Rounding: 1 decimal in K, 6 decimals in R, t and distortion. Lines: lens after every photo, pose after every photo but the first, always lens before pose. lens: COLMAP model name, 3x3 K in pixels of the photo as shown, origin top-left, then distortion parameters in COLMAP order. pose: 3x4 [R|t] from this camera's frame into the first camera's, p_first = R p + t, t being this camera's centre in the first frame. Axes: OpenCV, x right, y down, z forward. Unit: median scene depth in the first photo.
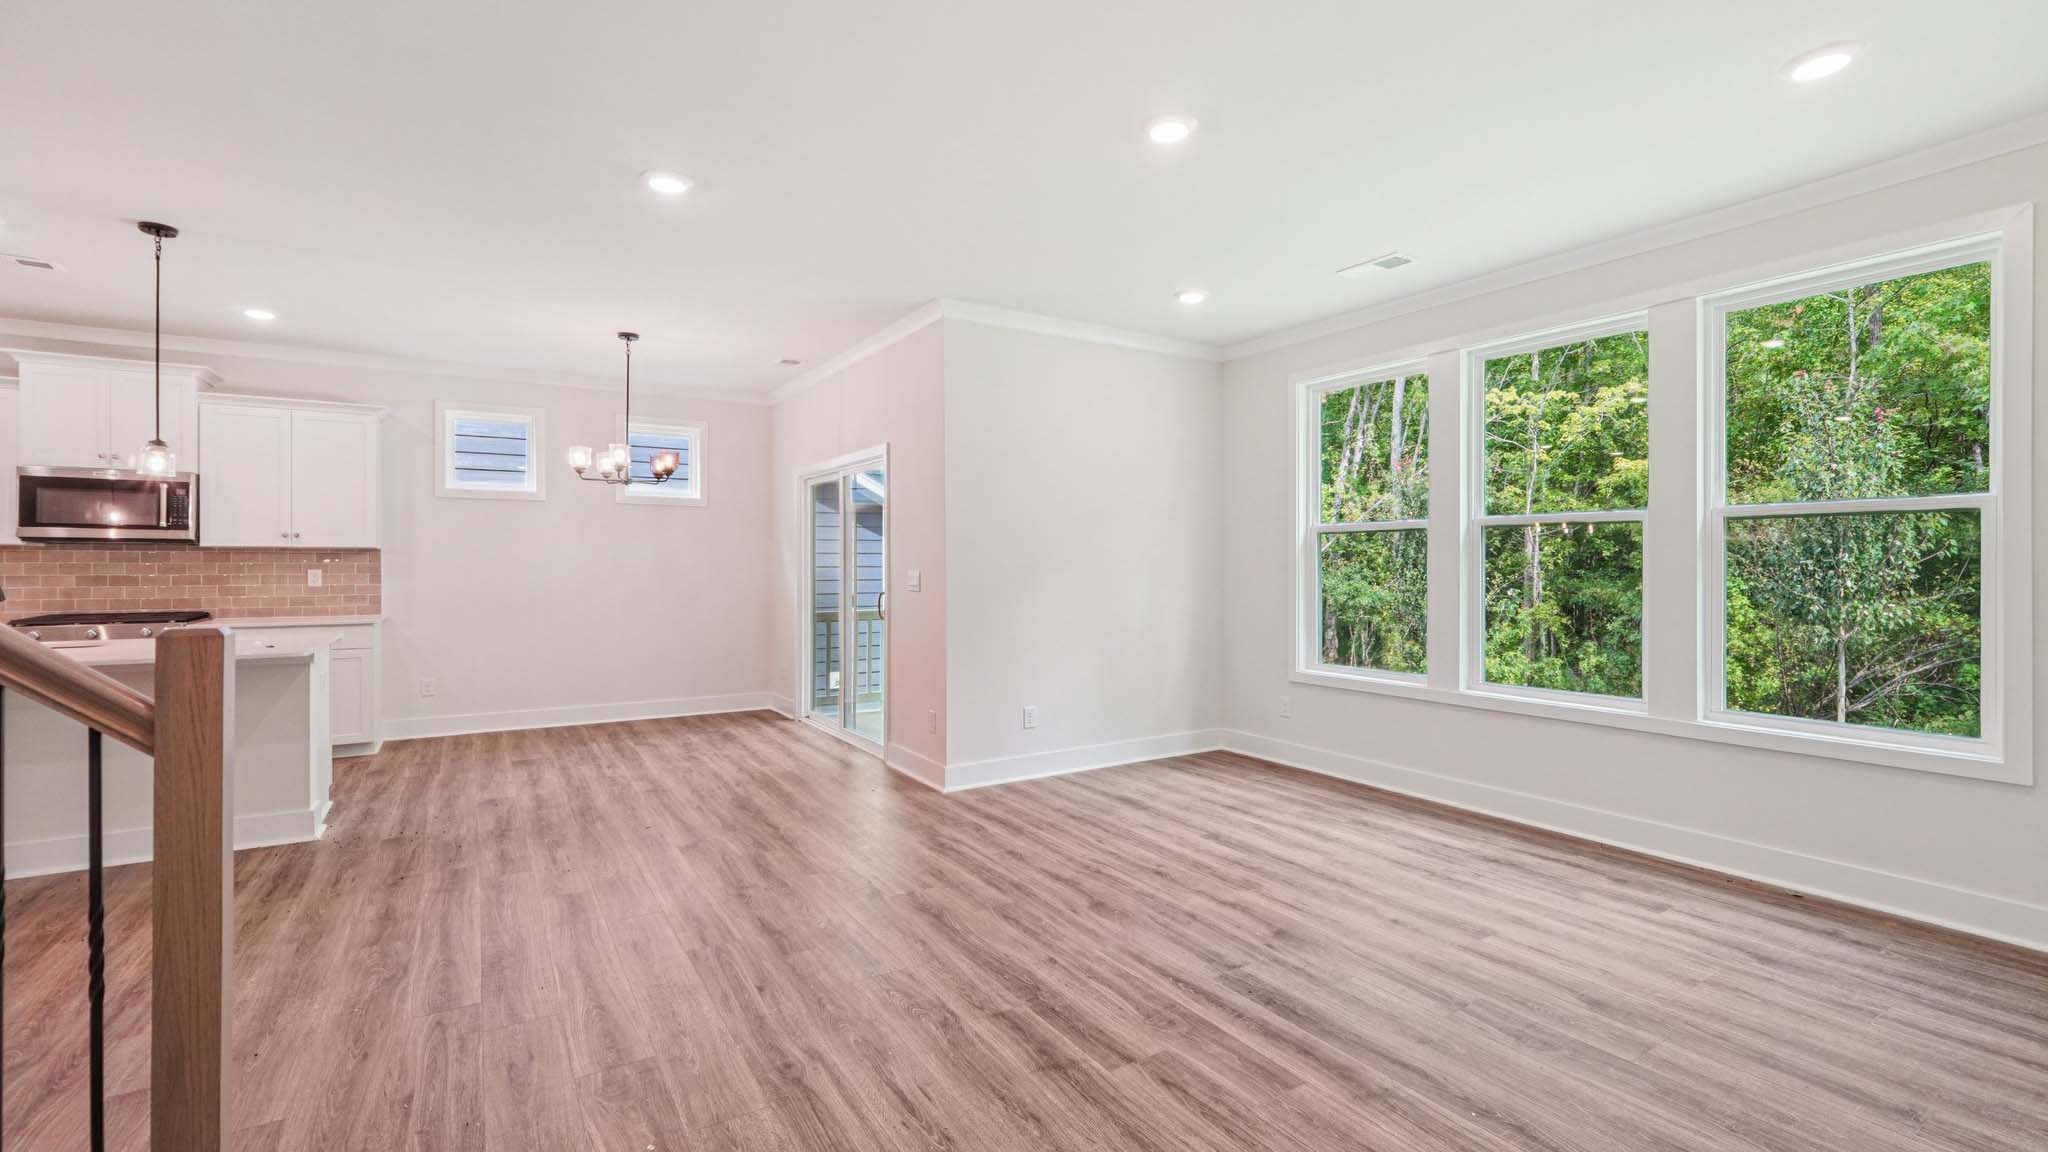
lens RADIAL K [[881.5, 0, 1032.5], [0, 881.5, 569.8], [0, 0, 1]] dist [-0.018674, 0.006523]
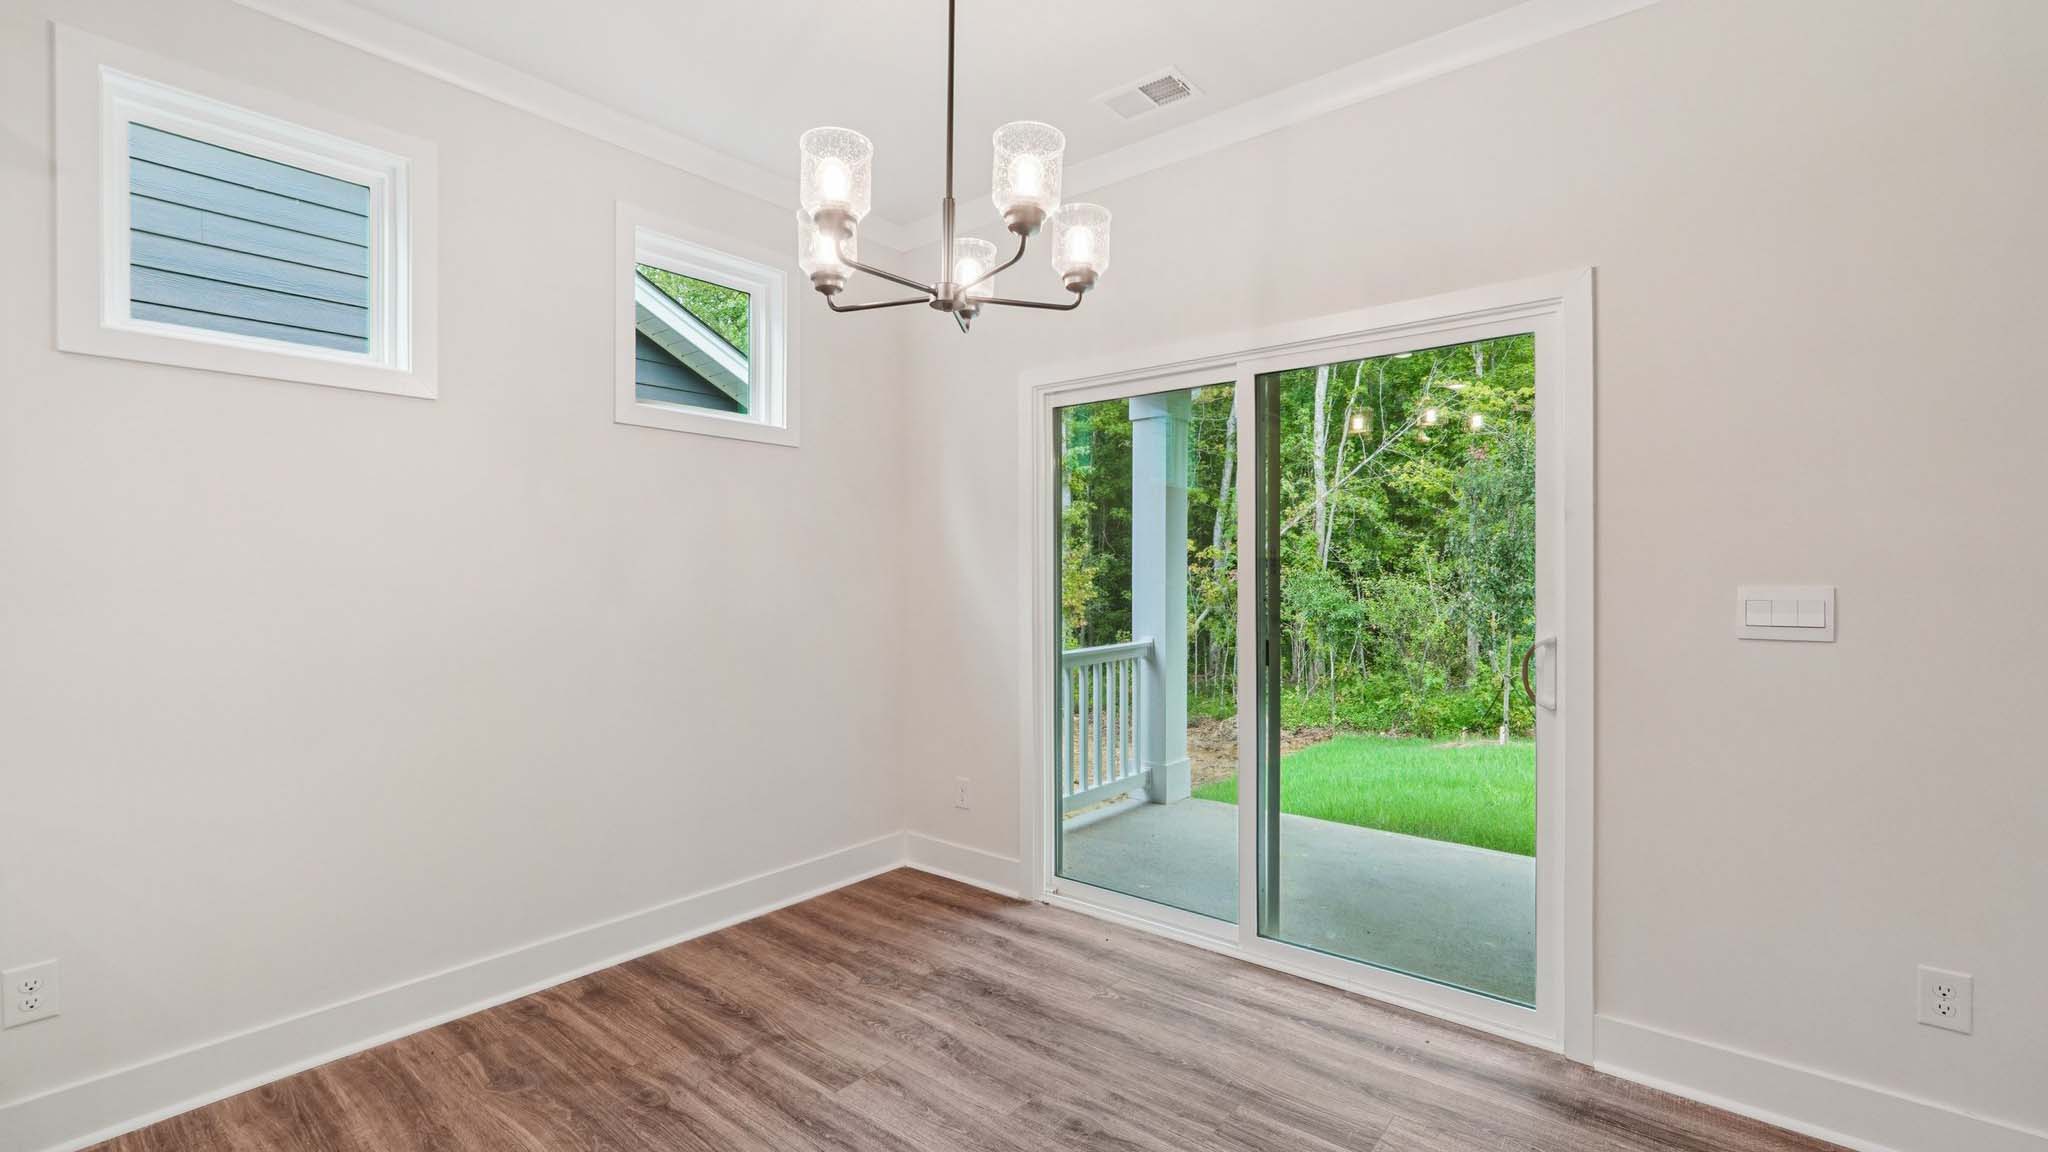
lens RADIAL K [[881.5, 0, 1032.5], [0, 881.5, 569.8], [0, 0, 1]] dist [-0.018674, 0.006523]
pose [[0.950611, -0.003171, 0.310369, -0.763190], [0.006297, 0.999939, -0.009070, -0.006507], [-0.310321, 0.010577, 0.950573, 1.020880]]
